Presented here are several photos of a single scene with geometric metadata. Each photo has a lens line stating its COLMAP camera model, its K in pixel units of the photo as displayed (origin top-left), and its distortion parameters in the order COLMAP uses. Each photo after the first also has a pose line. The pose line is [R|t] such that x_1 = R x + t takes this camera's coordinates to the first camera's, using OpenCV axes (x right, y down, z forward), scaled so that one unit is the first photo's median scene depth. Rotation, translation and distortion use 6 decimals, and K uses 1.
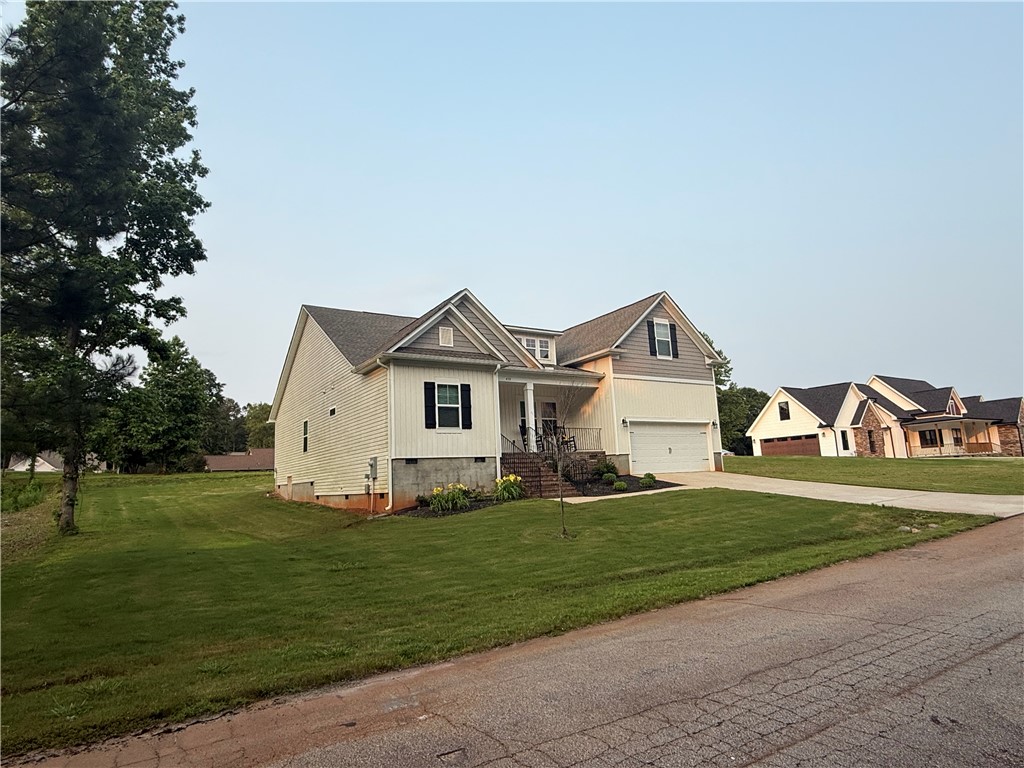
lens RADIAL K [[601.1, 0, 505.7], [0, 601.1, 378.5], [0, 0, 1]] dist [-0.029315, -0.000423]
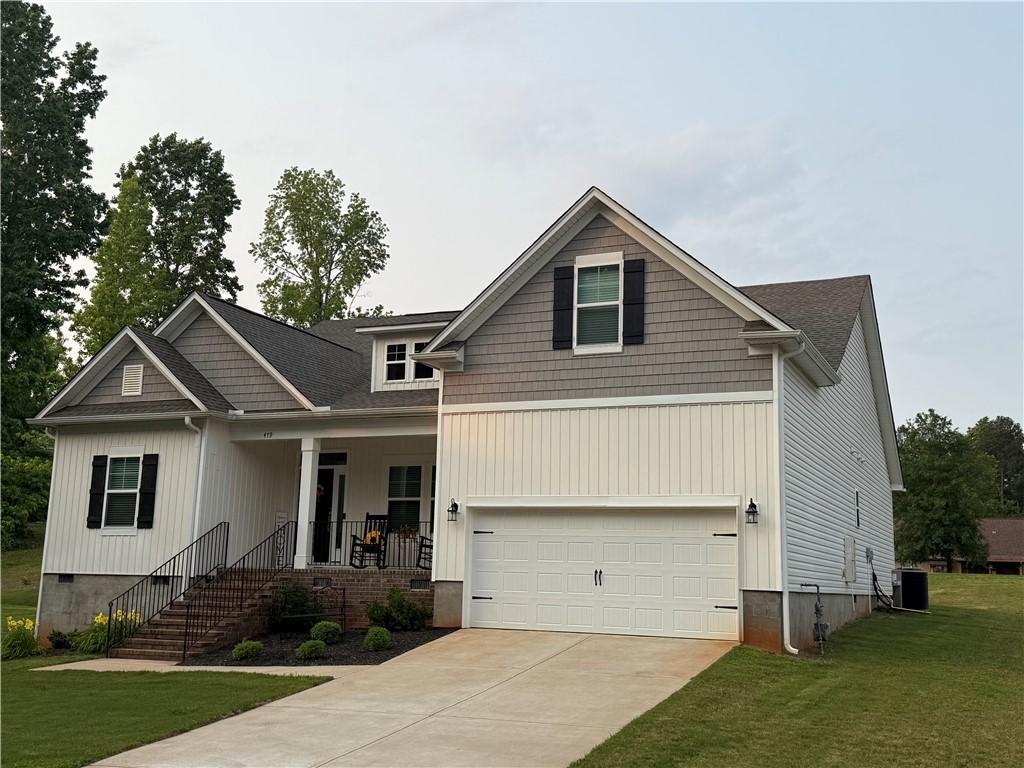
lens RADIAL K [[1128.3, 0, 519.5], [0, 1128.3, 392.5], [0, 0, 1]] dist [0.068722, 0.000000]
pose [[0.567772, -0.078600, -0.819425, 0.994860], [0.092043, 0.995251, -0.031690, 0.016428], [0.818024, -0.057429, 0.572310, 0.589557]]
